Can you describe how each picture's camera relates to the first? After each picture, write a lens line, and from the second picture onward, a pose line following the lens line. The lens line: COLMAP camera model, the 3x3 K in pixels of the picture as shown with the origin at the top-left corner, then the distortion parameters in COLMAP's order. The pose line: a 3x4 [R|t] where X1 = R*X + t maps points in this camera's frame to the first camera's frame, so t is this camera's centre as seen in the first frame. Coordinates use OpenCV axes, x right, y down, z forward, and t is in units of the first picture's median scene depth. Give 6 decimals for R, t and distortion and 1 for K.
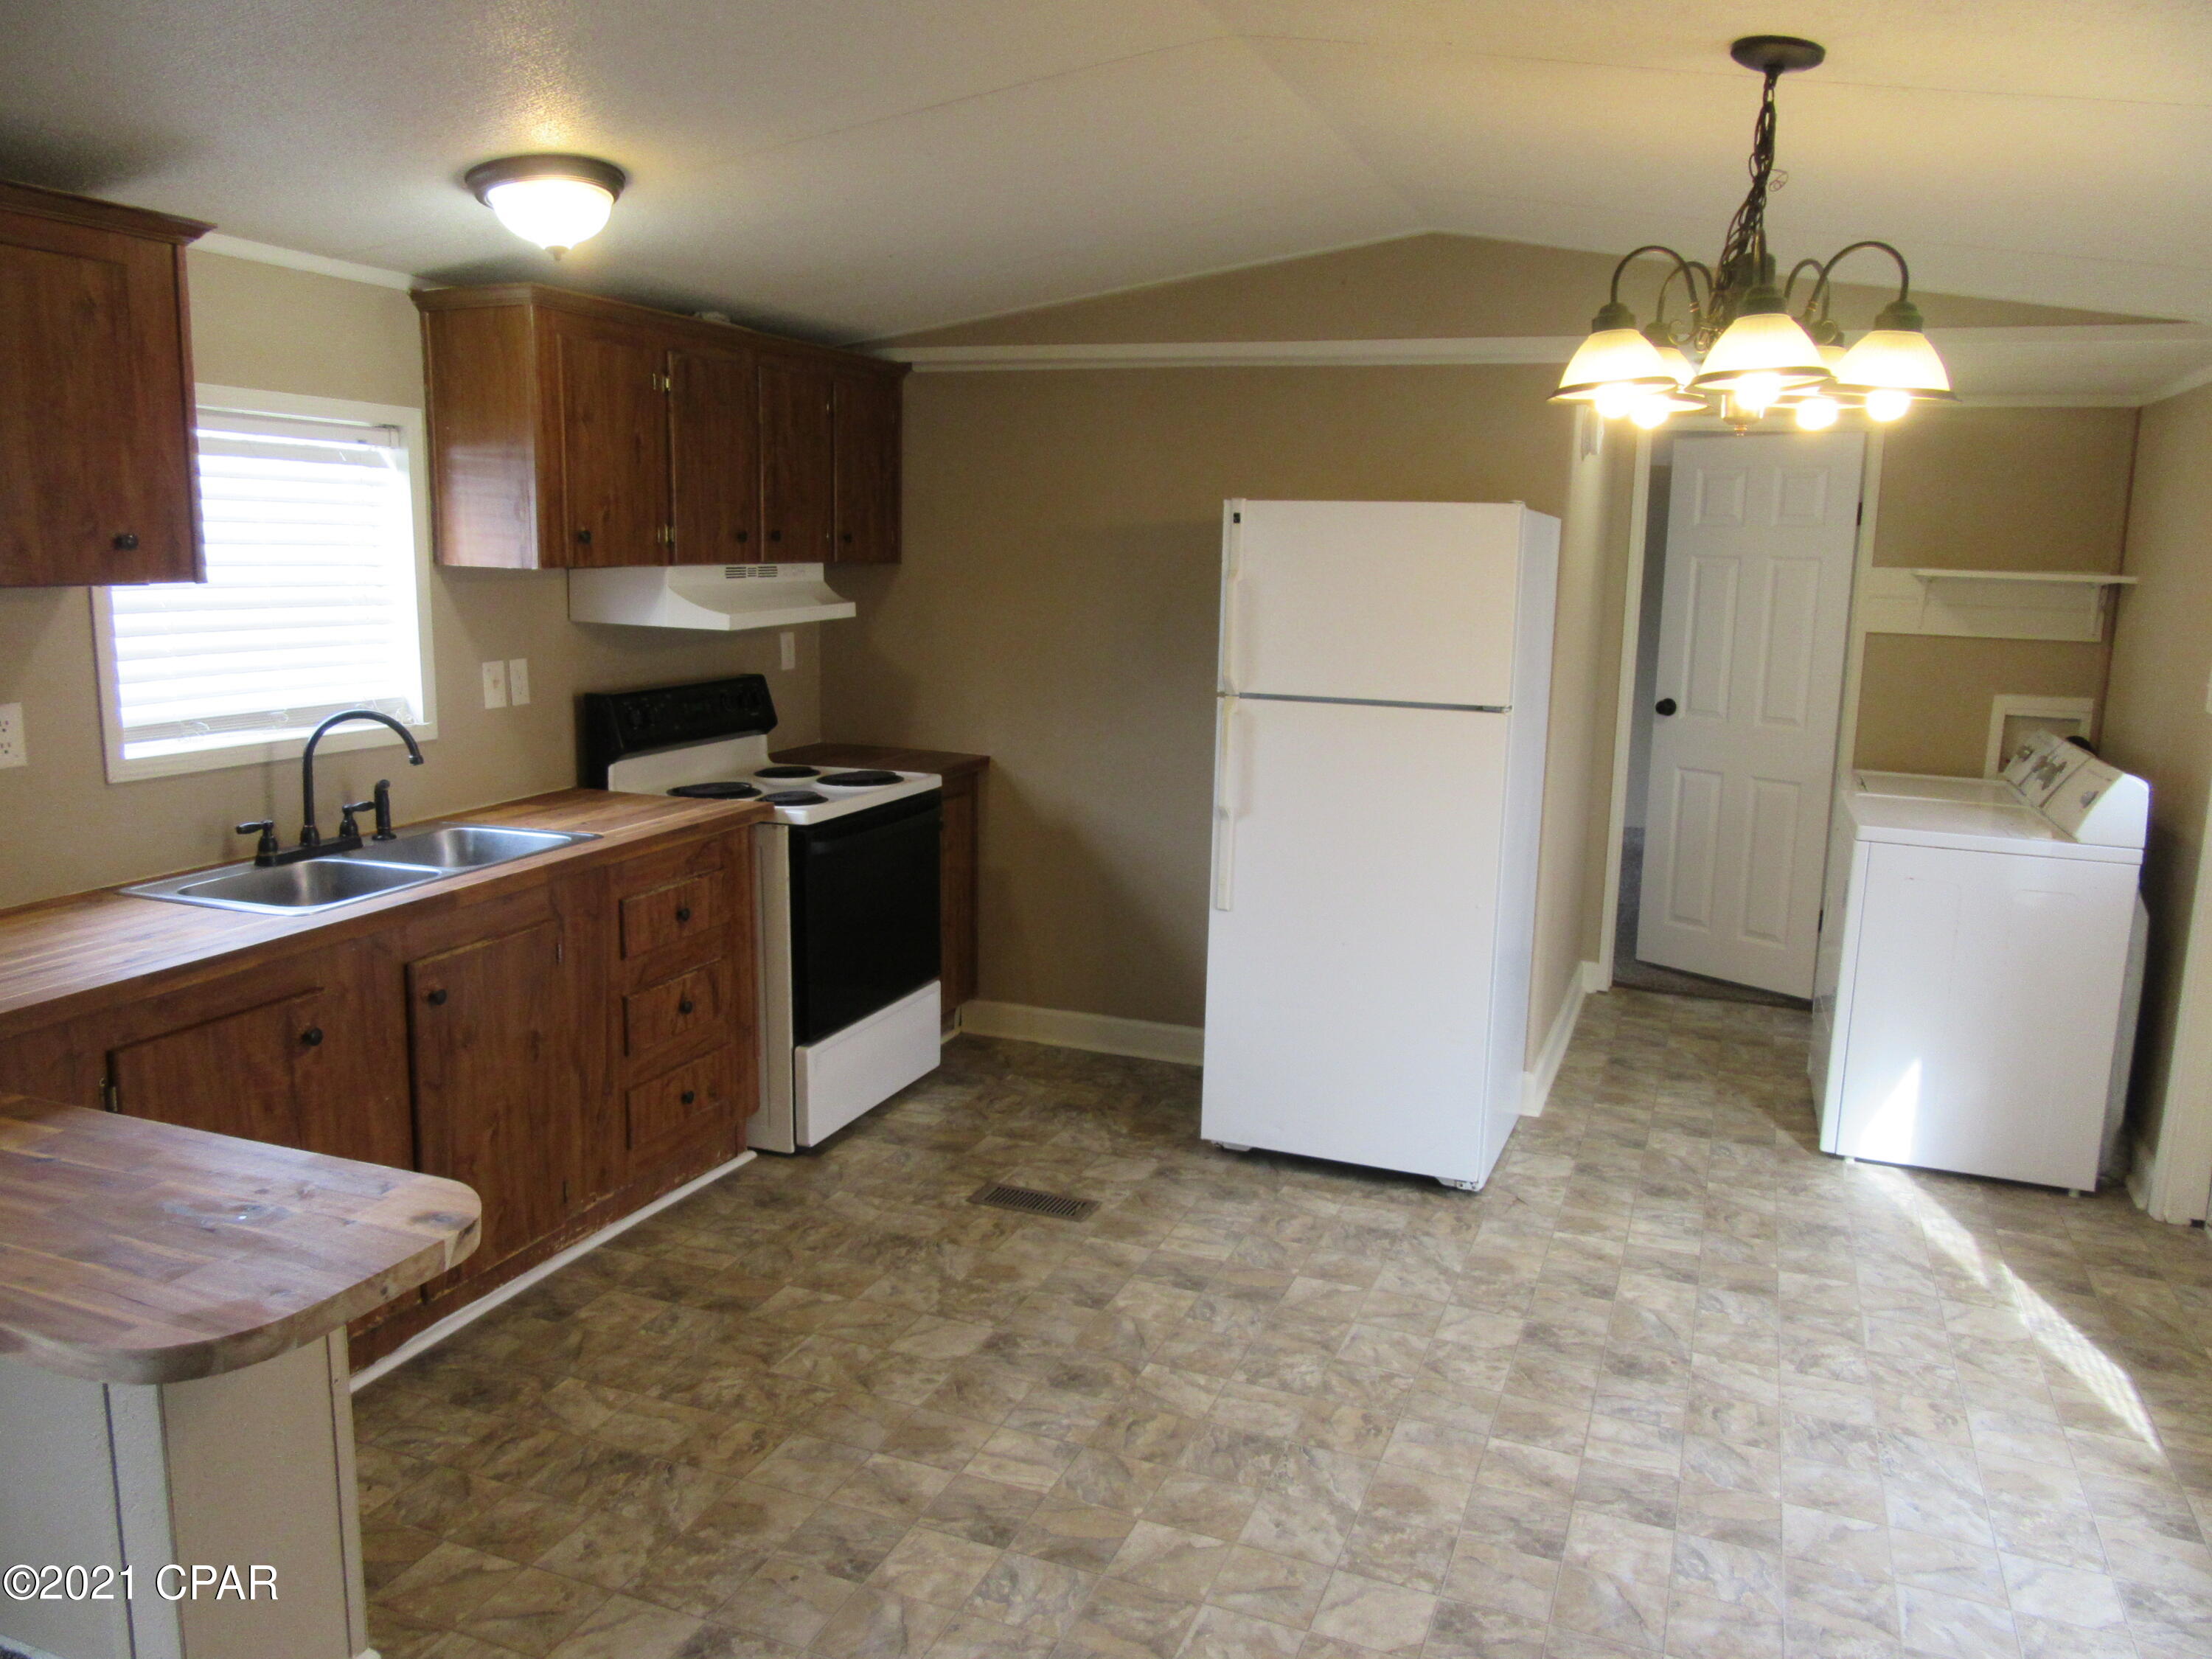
lens RADIAL K [[1649.6, 0, 1107.3], [0, 1649.6, 824.4], [0, 0, 1]] dist [-0.004517, 0.010940]
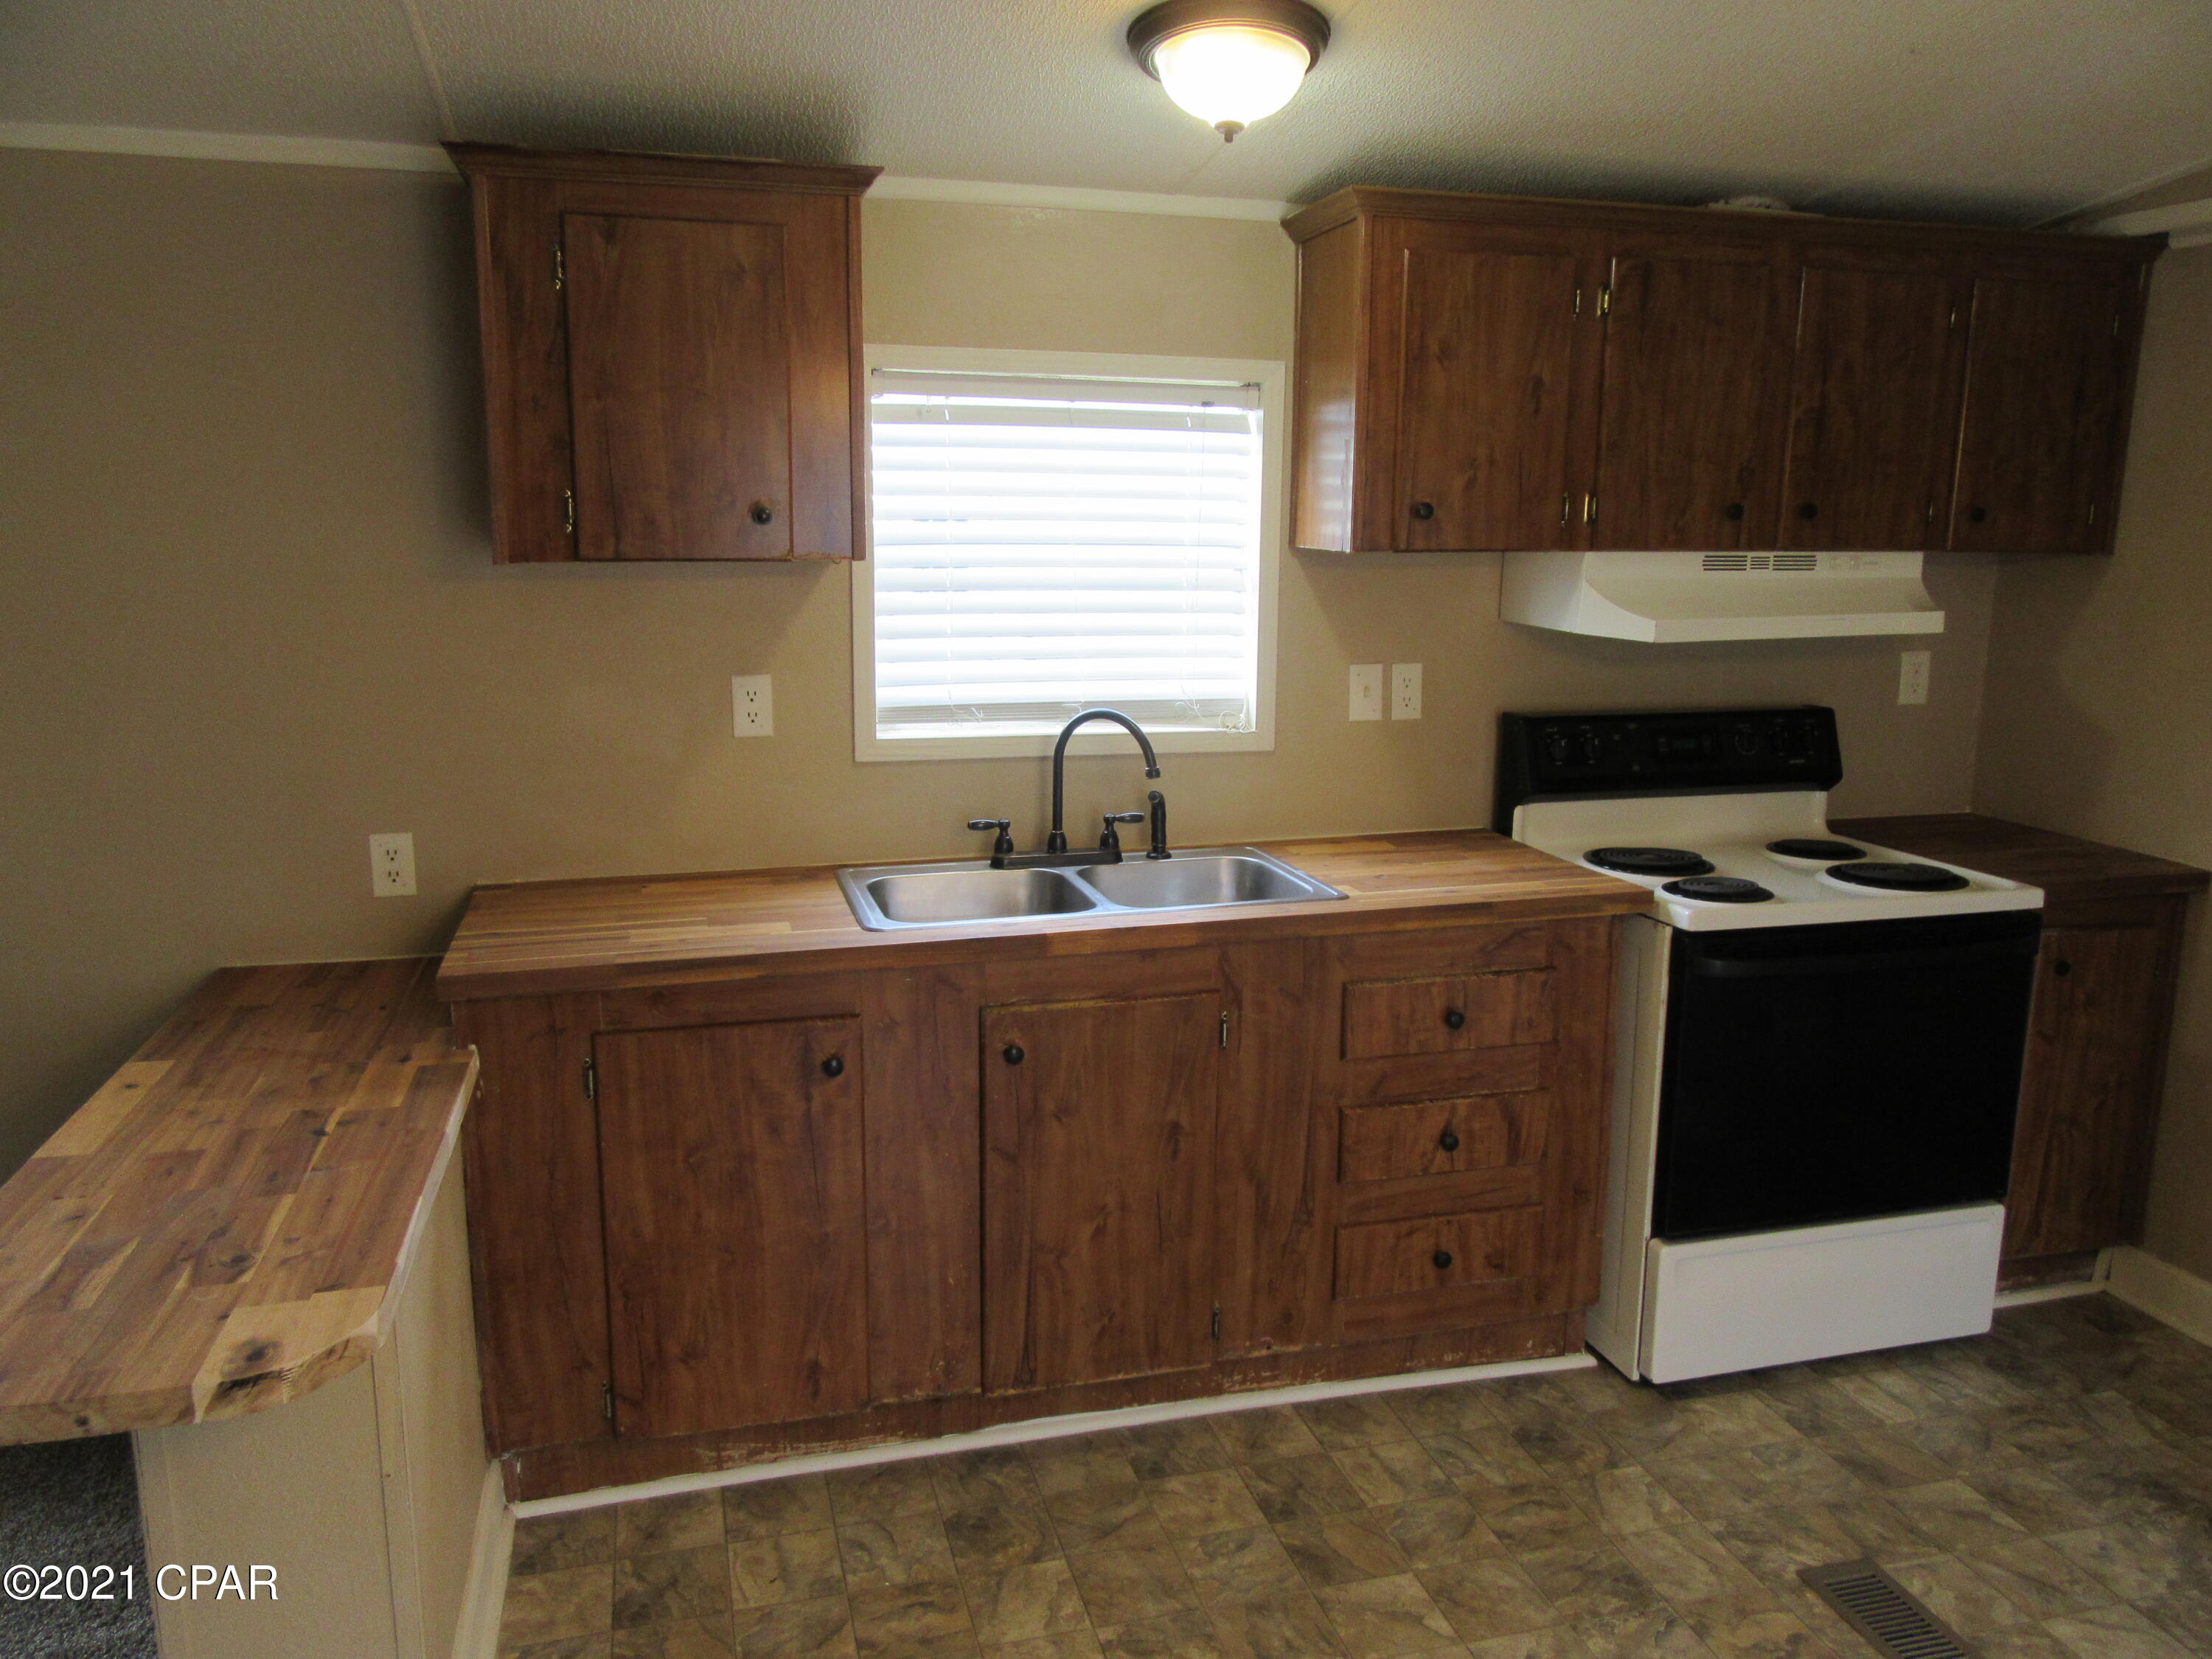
lens RADIAL K [[1649.6, 0, 1107.3], [0, 1649.6, 824.4], [0, 0, 1]] dist [-0.004517, 0.010940]
pose [[0.602354, 0.138890, -0.786053, 0.214933], [-0.135381, 0.988255, 0.070875, -0.062151], [0.786665, 0.063725, 0.614082, 0.404592]]
